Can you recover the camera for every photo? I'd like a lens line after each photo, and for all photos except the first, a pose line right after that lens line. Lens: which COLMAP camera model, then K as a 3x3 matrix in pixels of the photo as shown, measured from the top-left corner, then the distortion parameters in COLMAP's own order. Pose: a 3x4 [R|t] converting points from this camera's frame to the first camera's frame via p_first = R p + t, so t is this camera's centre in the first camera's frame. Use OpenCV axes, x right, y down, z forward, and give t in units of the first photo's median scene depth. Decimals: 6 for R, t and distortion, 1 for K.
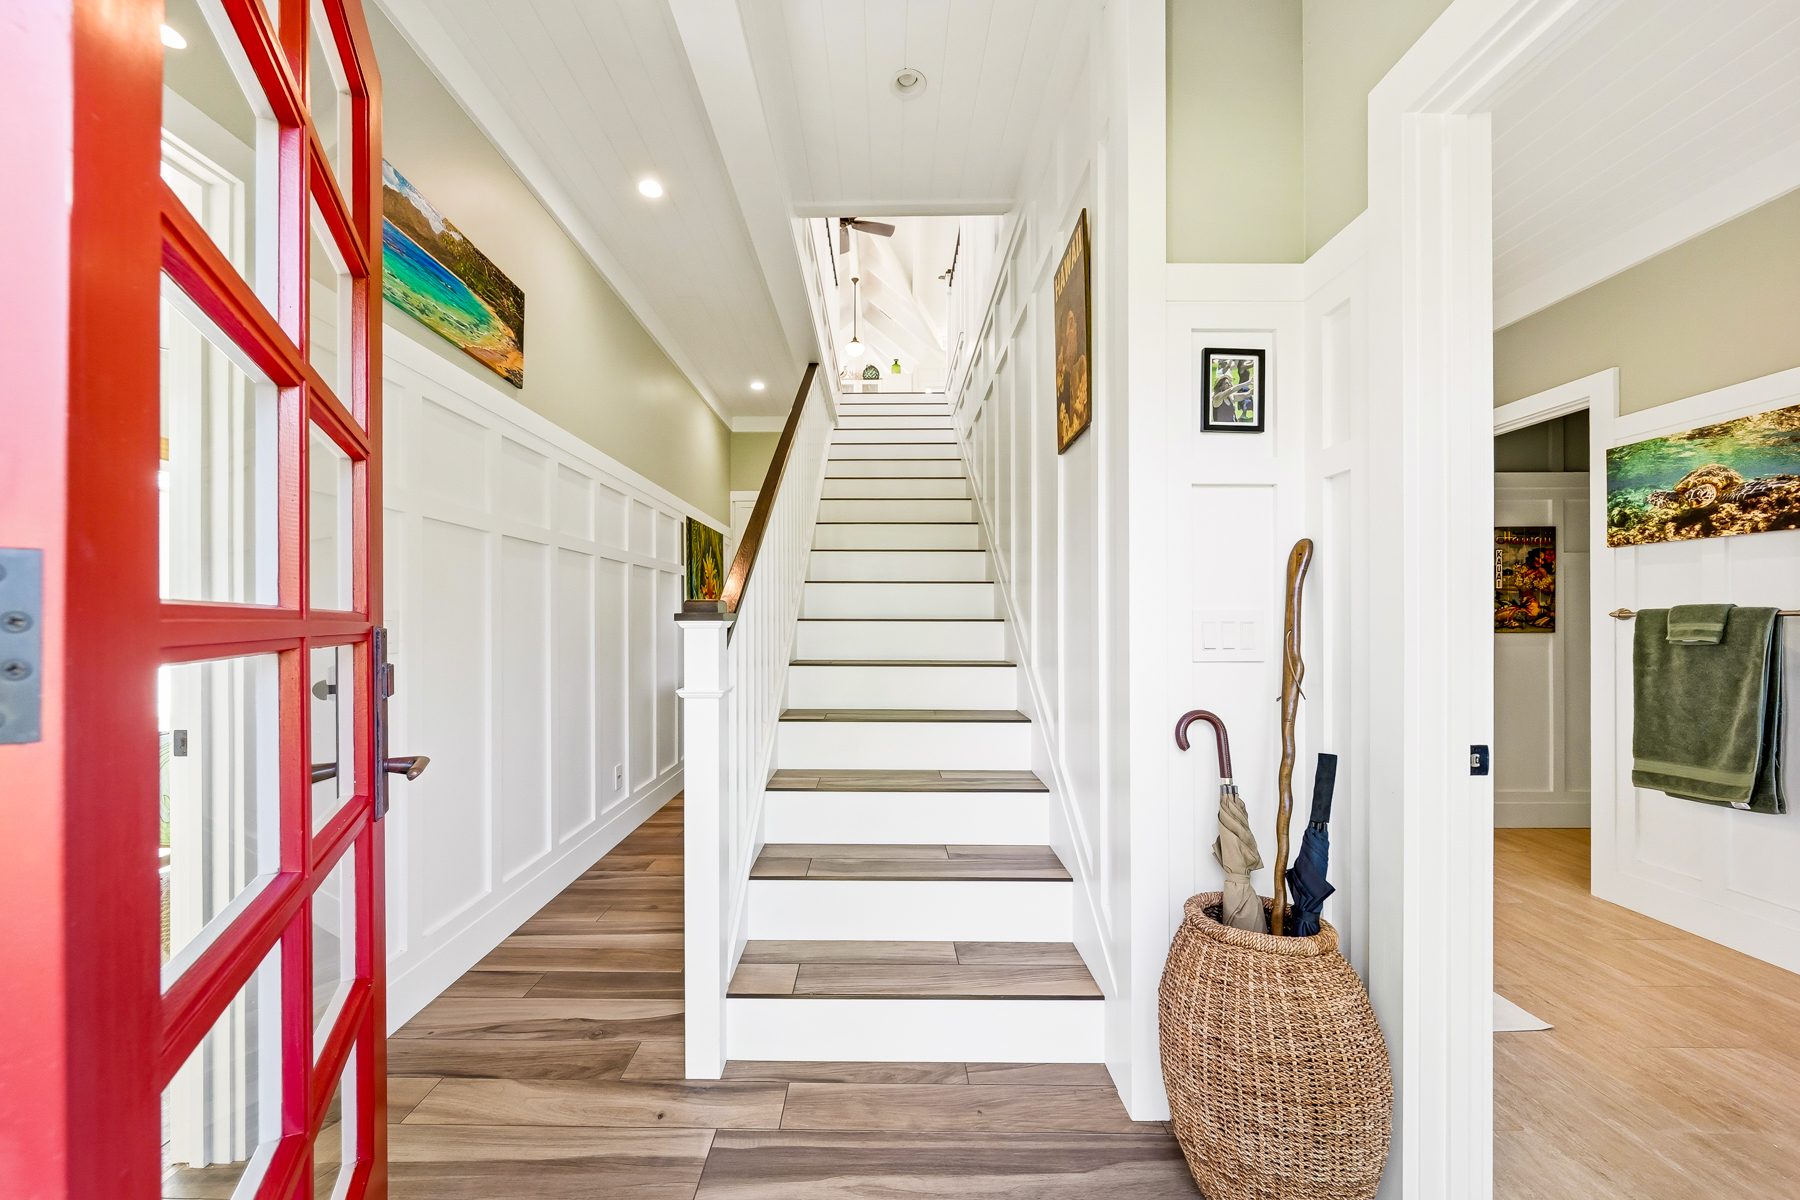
lens RADIAL K [[630.5, 0, 875.9], [0, 630.5, 622.0], [0, 0, 1]] dist [-0.001414, 0.000032]
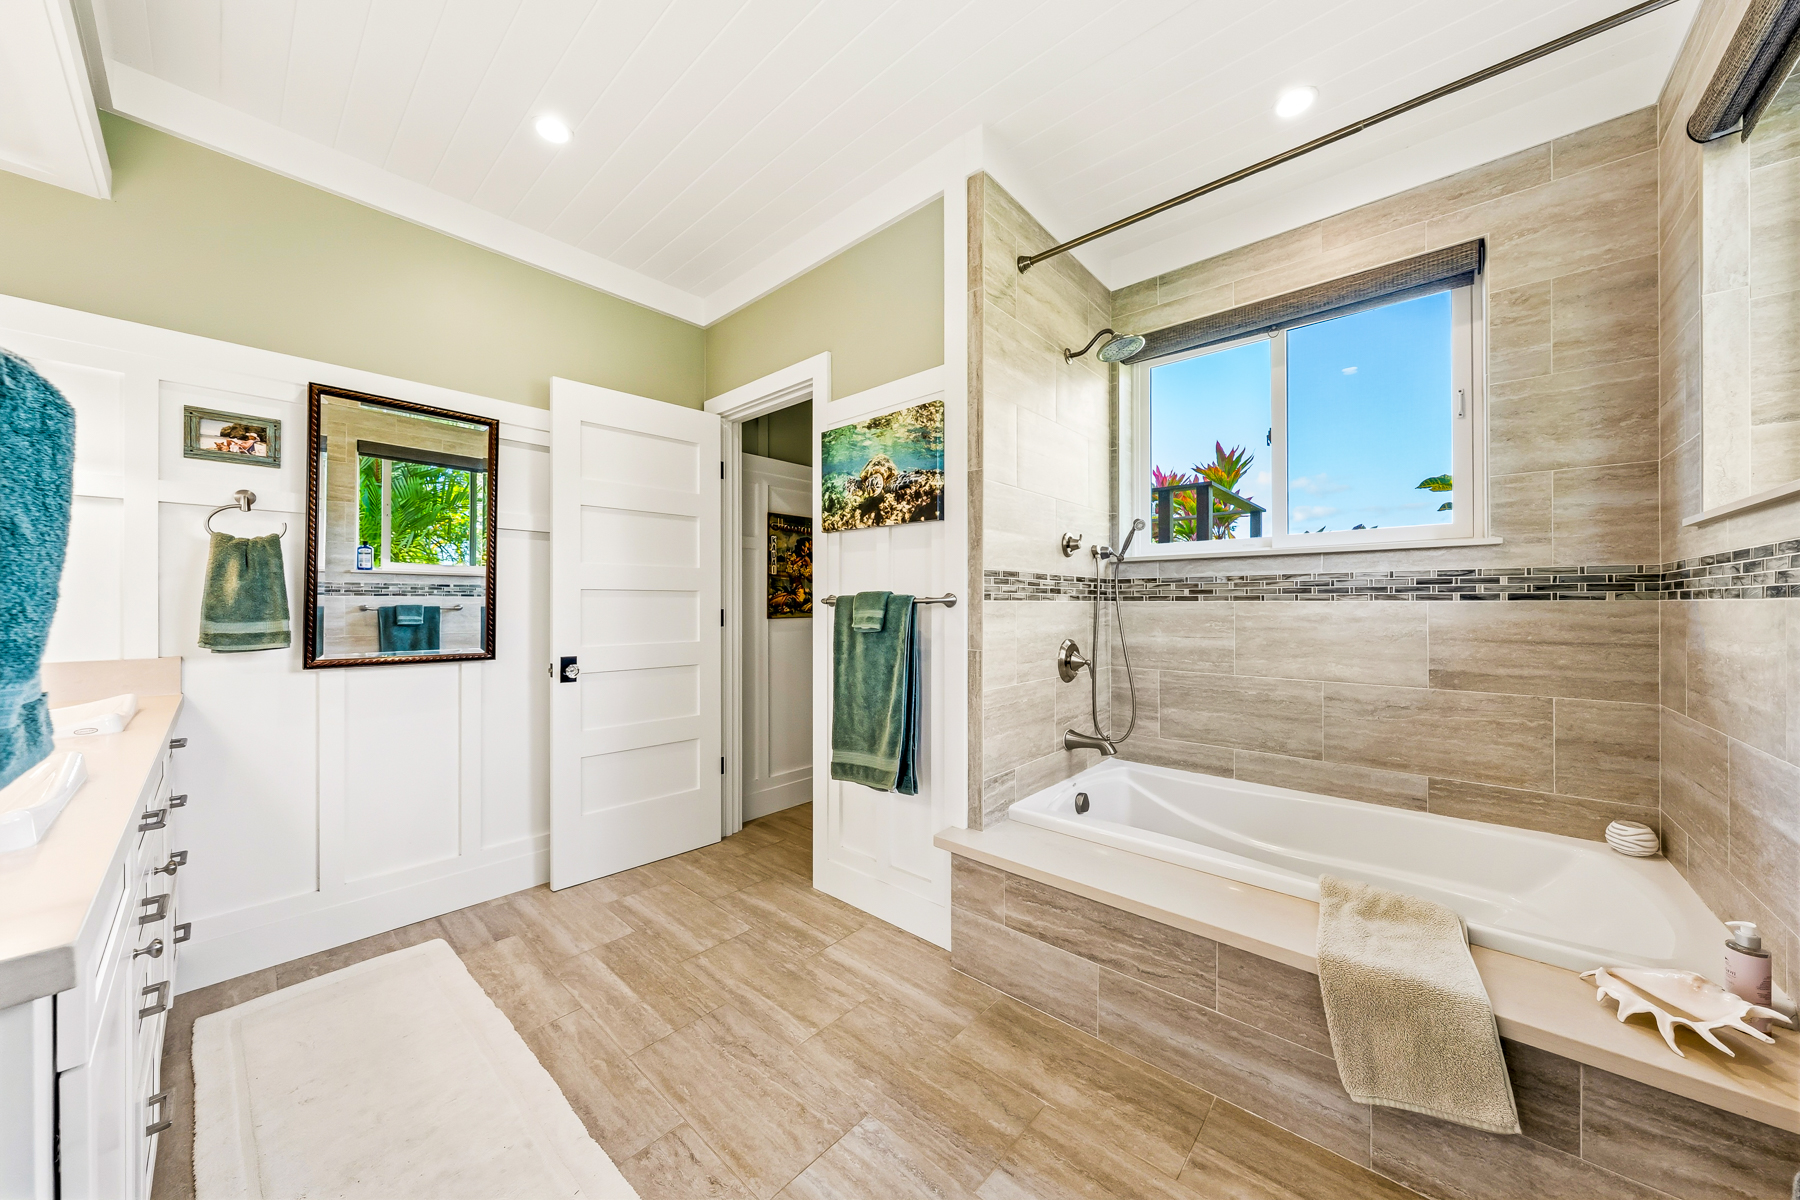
lens RADIAL K [[615.3, 0, 899.4], [0, 615.3, 596.6], [0, 0, 1]] dist [-0.006233, 0.000110]
pose [[0.655491, 0.015079, 0.755053, 0.583906], [-0.003892, 0.999855, -0.016590, -0.003341], [-0.755193, 0.007936, 0.655454, 0.316129]]
